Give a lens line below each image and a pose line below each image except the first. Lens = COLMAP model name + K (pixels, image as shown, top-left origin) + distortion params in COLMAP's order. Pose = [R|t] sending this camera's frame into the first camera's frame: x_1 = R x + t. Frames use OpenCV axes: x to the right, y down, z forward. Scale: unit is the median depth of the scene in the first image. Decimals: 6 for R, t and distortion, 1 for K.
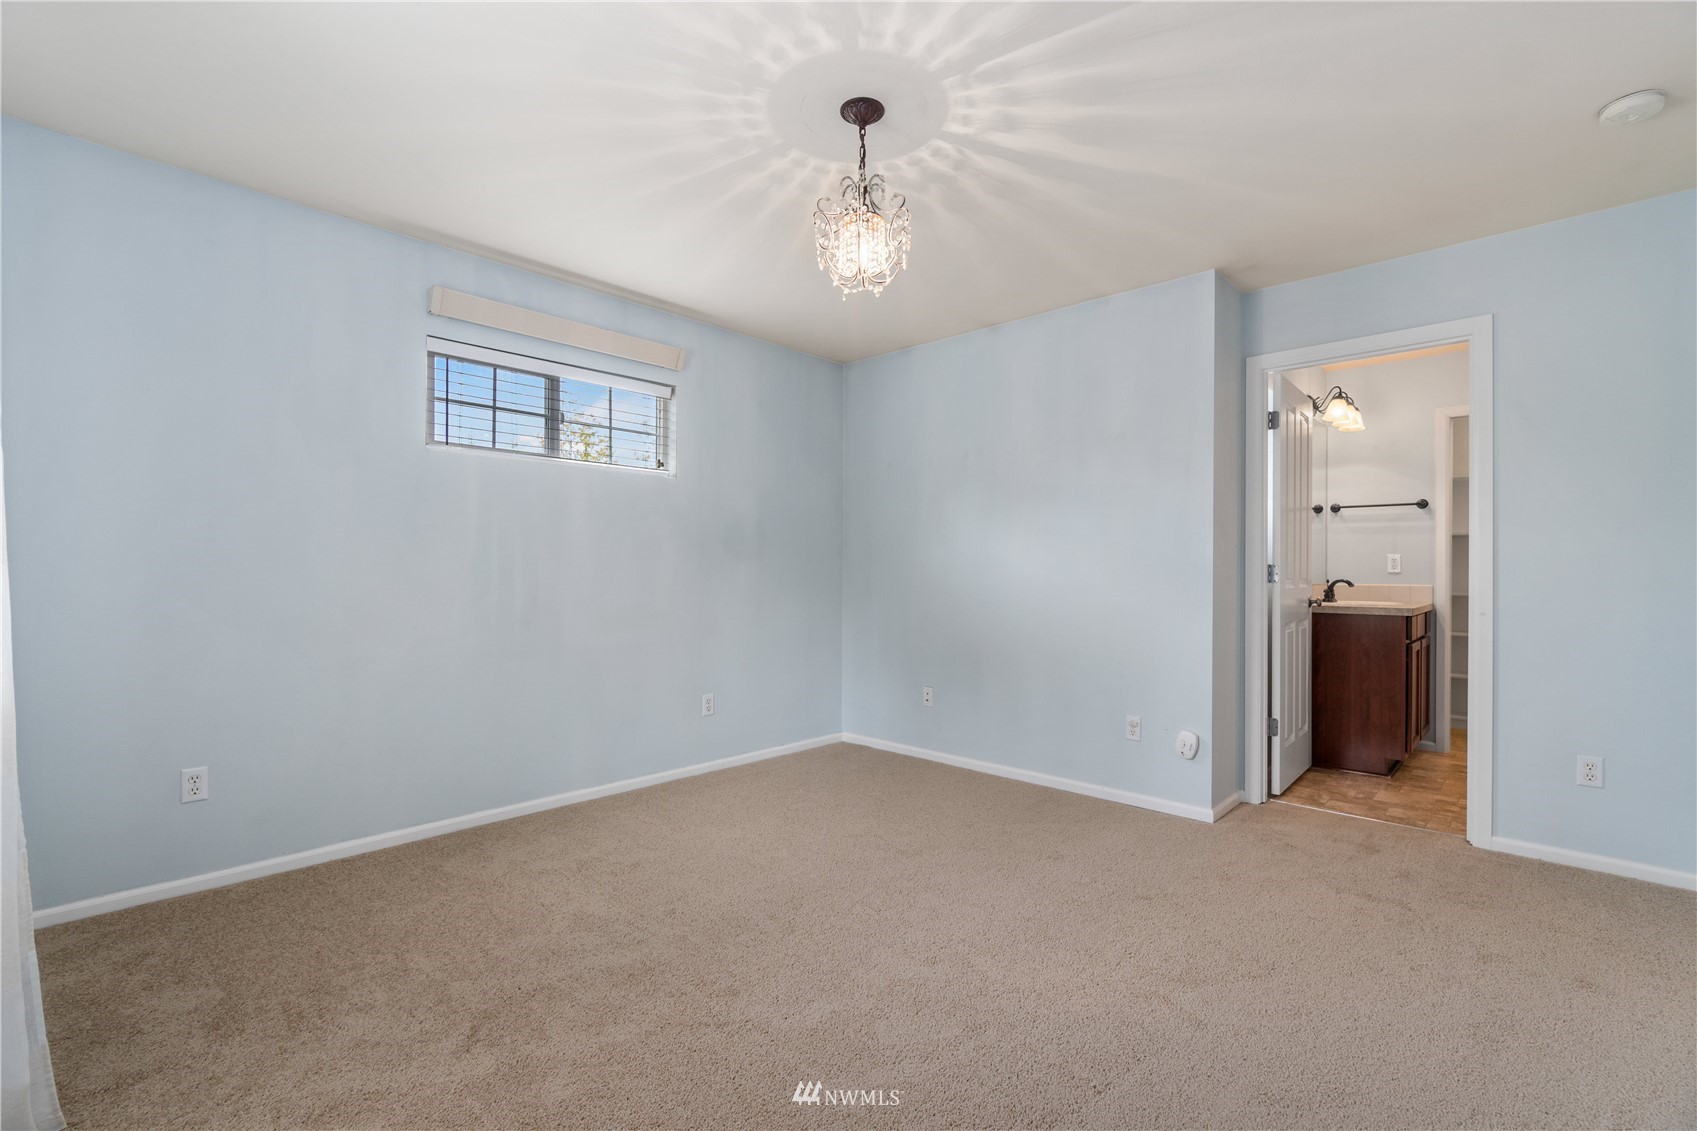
lens RADIAL K [[740.5, 0, 854.6], [0, 740.5, 570.8], [0, 0, 1]] dist [-0.004400, 0.000402]
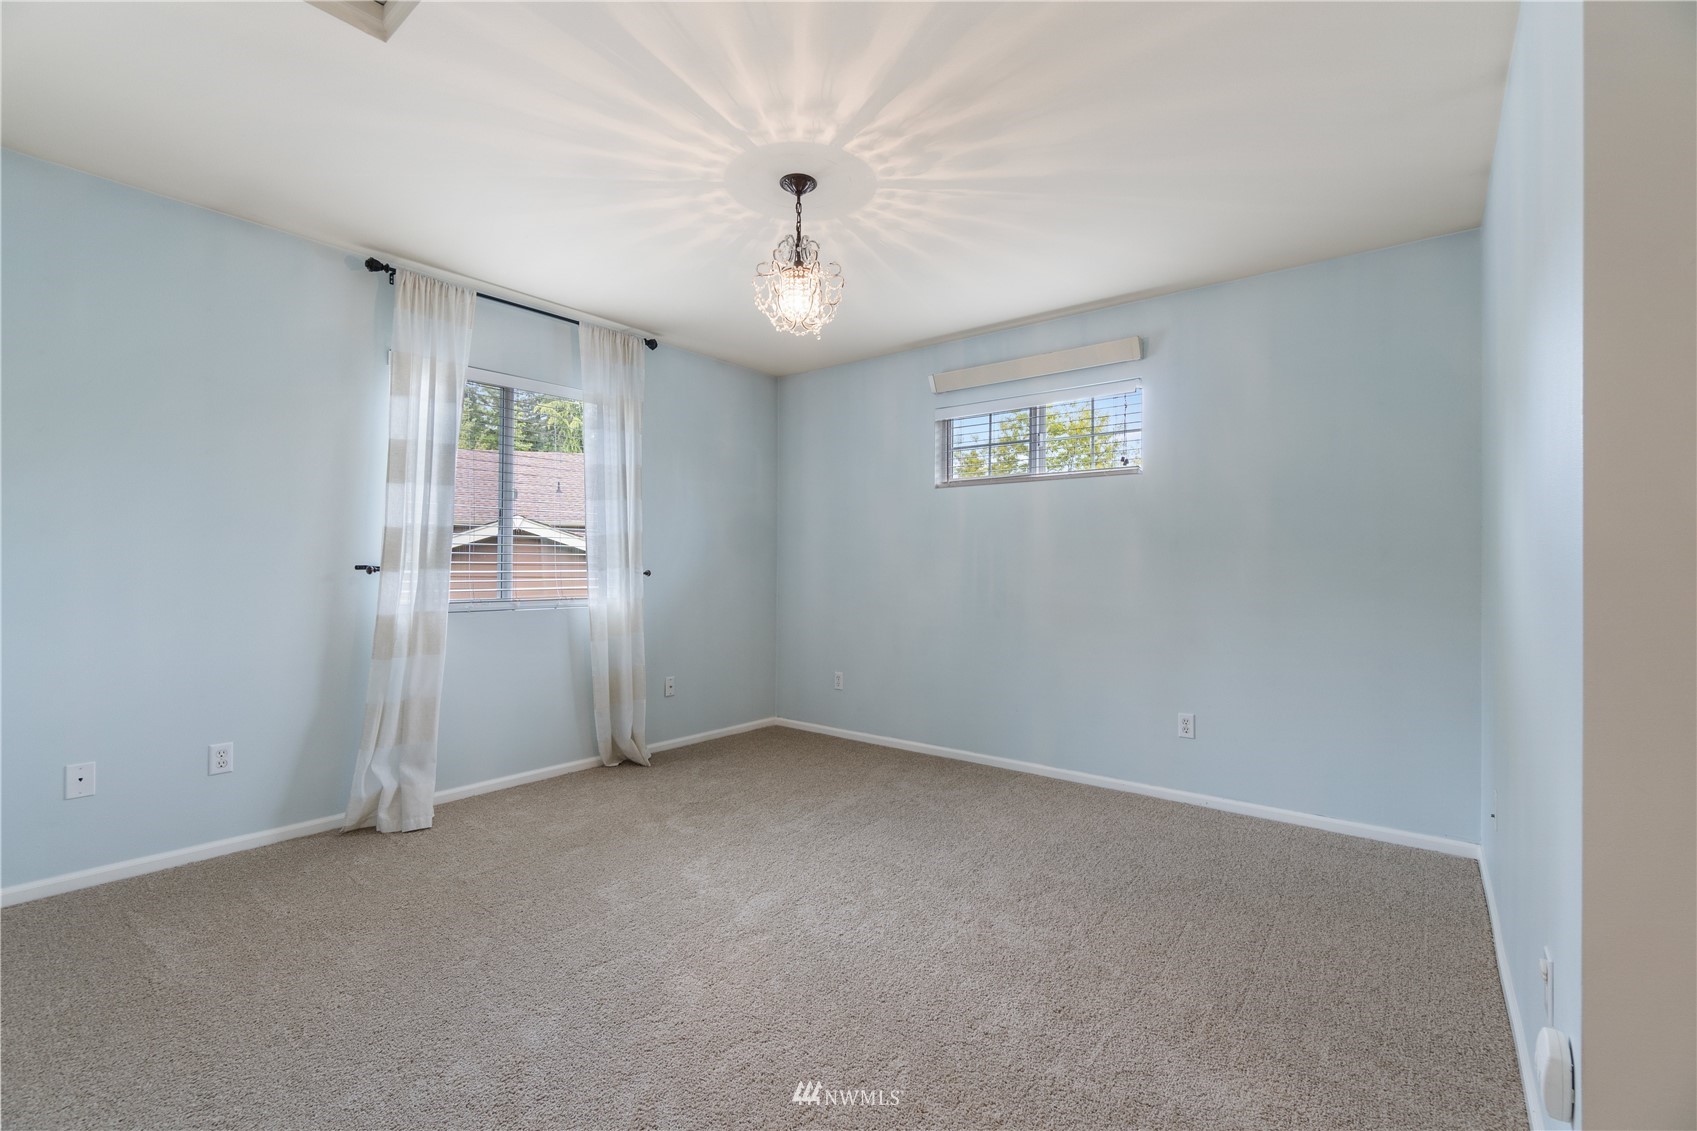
lens RADIAL K [[740.5, 0, 845.6], [0, 740.5, 565.0], [0, 0, 1]] dist [-0.004400, 0.000402]
pose [[0.077248, -0.004795, -0.997000, 1.408817], [0.000618, 0.999988, -0.004762, -0.009280], [0.997012, -0.000248, 0.077250, 1.165712]]
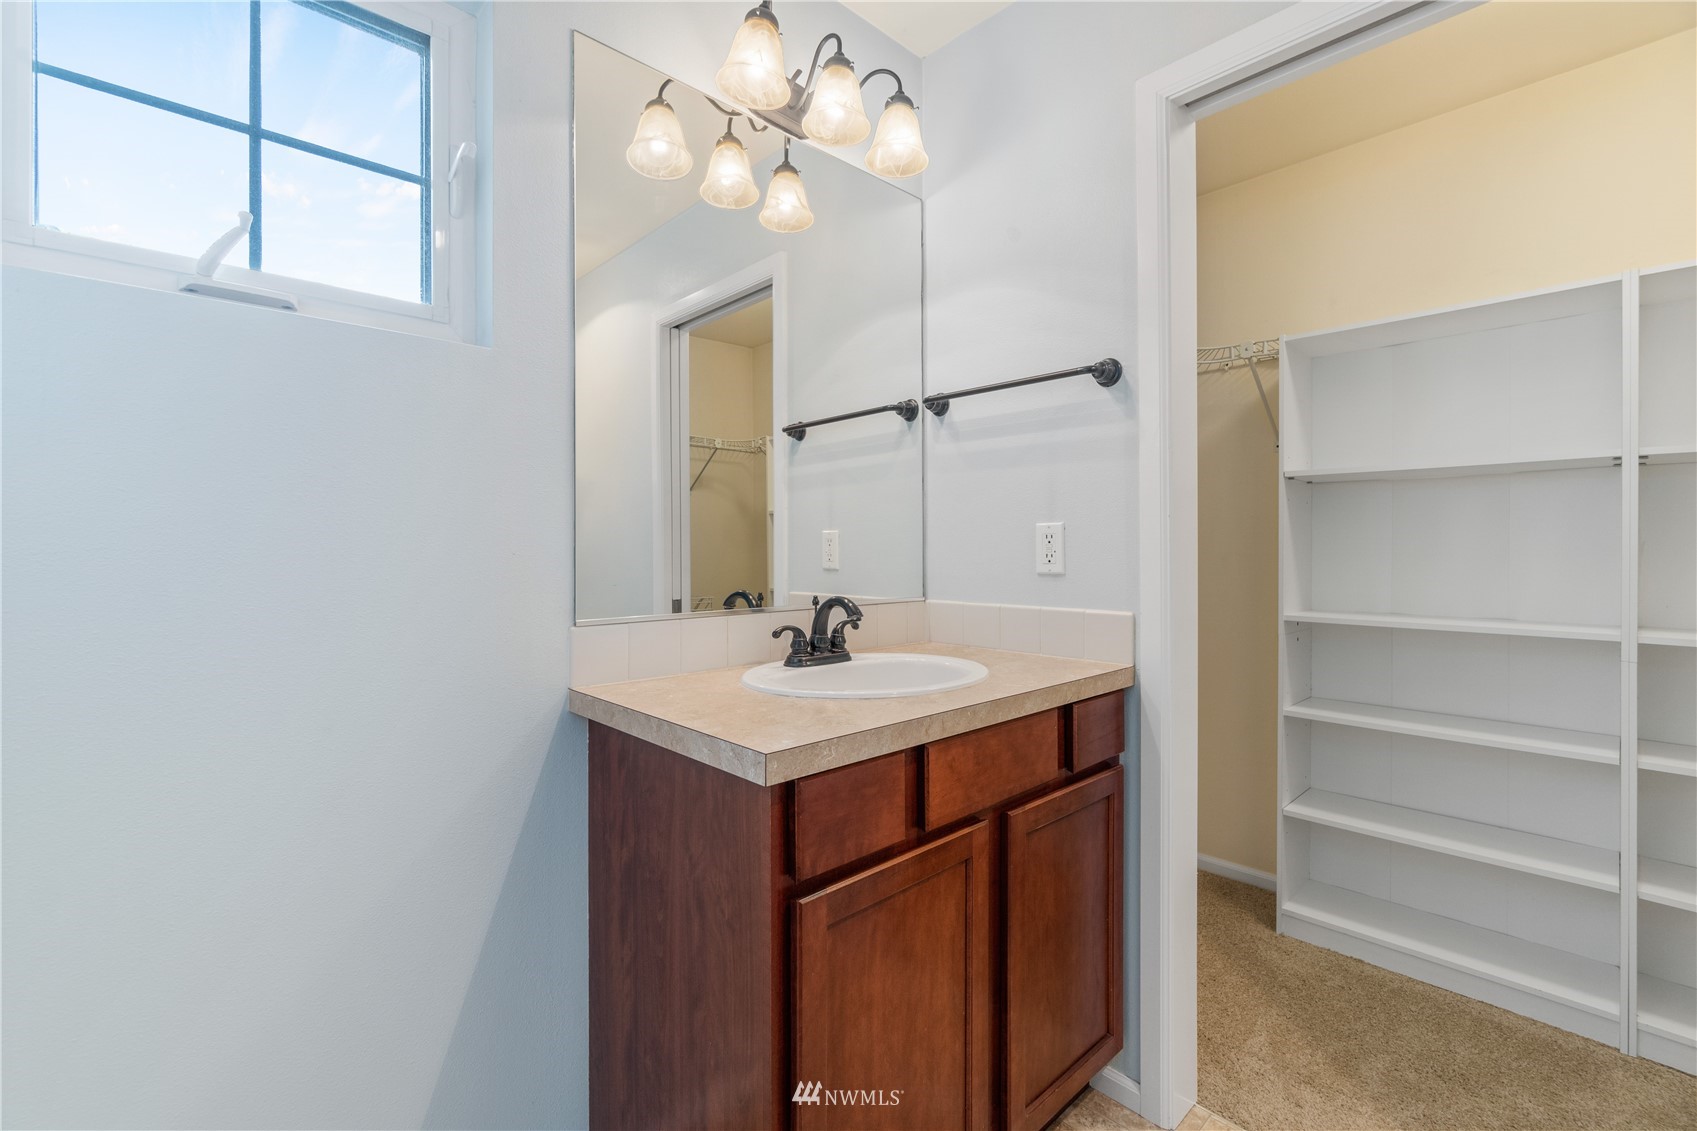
lens RADIAL K [[740.5, 0, 834.0], [0, 740.5, 548.0], [0, 0, 1]] dist [-0.004400, 0.000402]
pose [[0.997832, -0.003754, -0.065709, 0.040352], [0.003774, 0.999993, 0.000177, -0.000626], [0.065708, -0.000425, 0.997839, 0.039563]]
